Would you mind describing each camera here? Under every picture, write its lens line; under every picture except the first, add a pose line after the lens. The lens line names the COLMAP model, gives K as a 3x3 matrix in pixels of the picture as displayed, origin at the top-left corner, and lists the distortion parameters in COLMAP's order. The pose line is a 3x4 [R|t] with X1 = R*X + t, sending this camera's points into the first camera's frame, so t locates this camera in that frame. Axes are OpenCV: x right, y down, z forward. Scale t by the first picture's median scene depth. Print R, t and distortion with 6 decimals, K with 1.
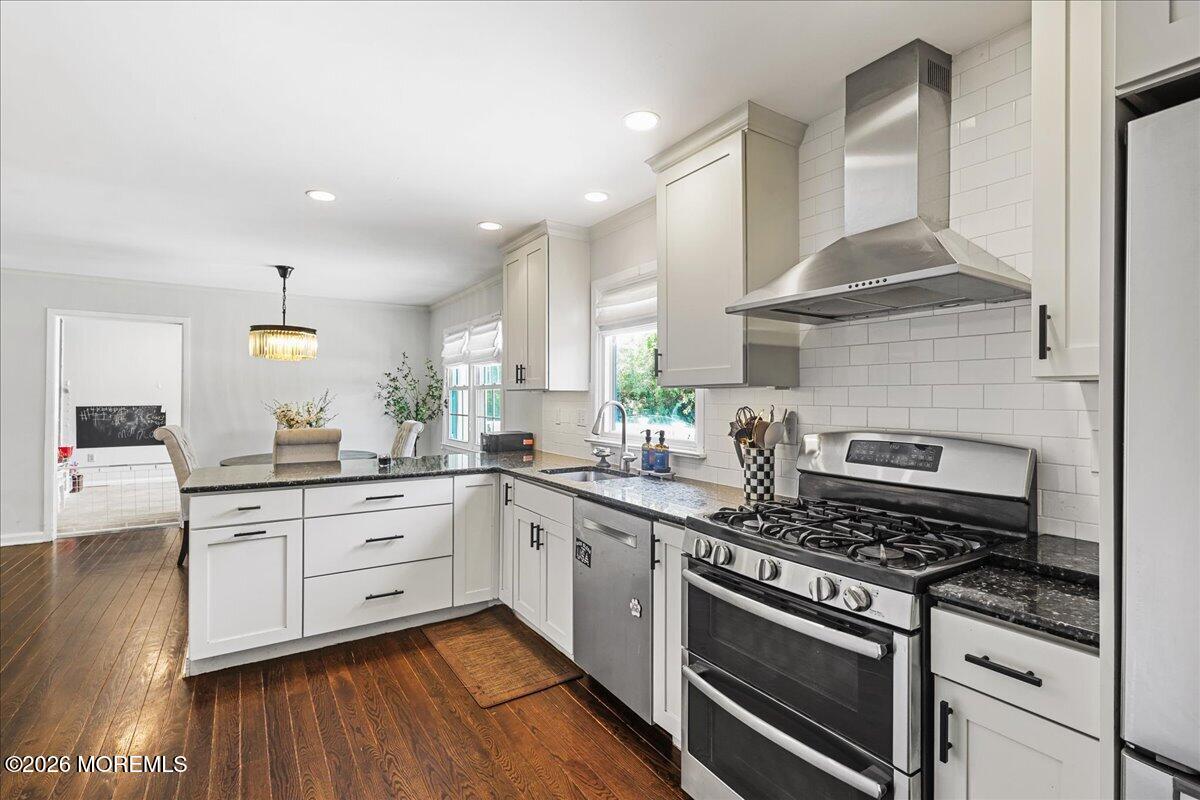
lens RADIAL K [[553.7, 0, 600.0], [0, 553.7, 400.0], [0, 0, 1]] dist [-0.001893, 0.000237]
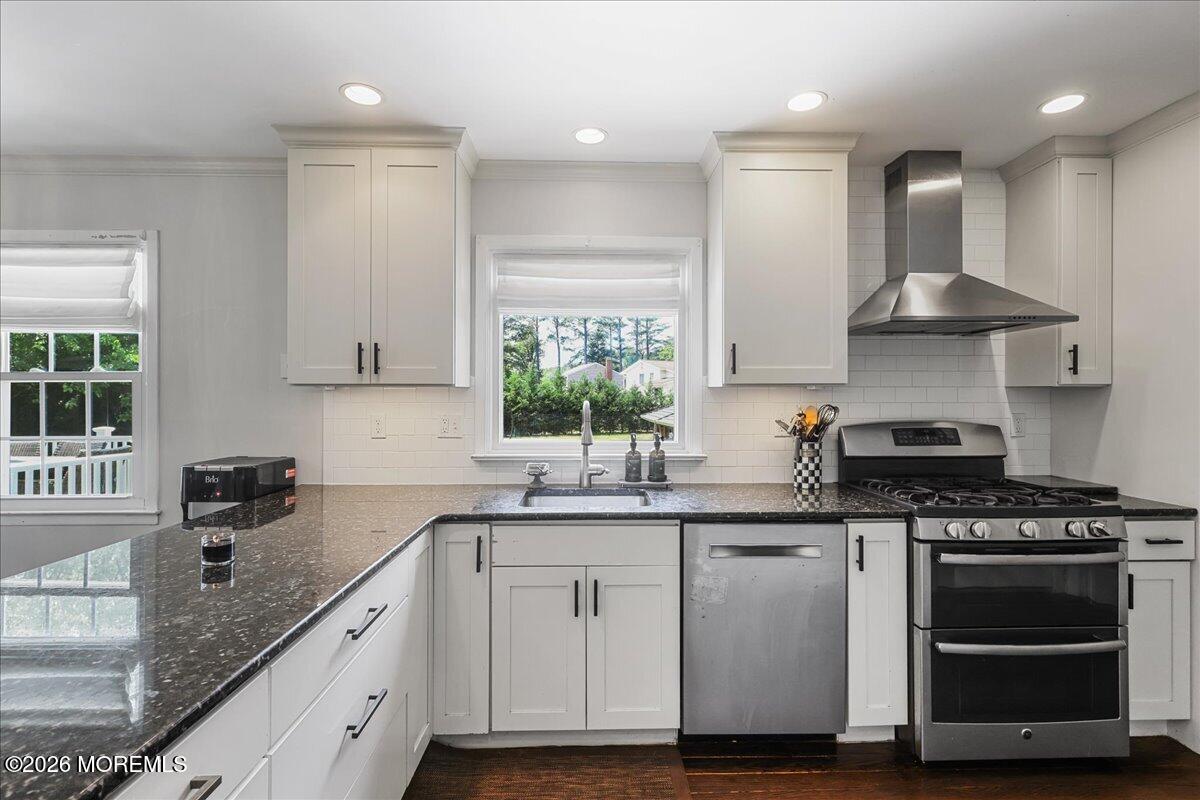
lens RADIAL K [[561.9, 0, 603.0], [0, 561.9, 391.6], [0, 0, 1]] dist [0.002021, 0.000391]
pose [[0.523002, 0.000520, 0.852331, -0.587832], [0.005301, 0.999978, -0.003862, -0.008045], [-0.852315, 0.006538, 0.522988, 0.511331]]
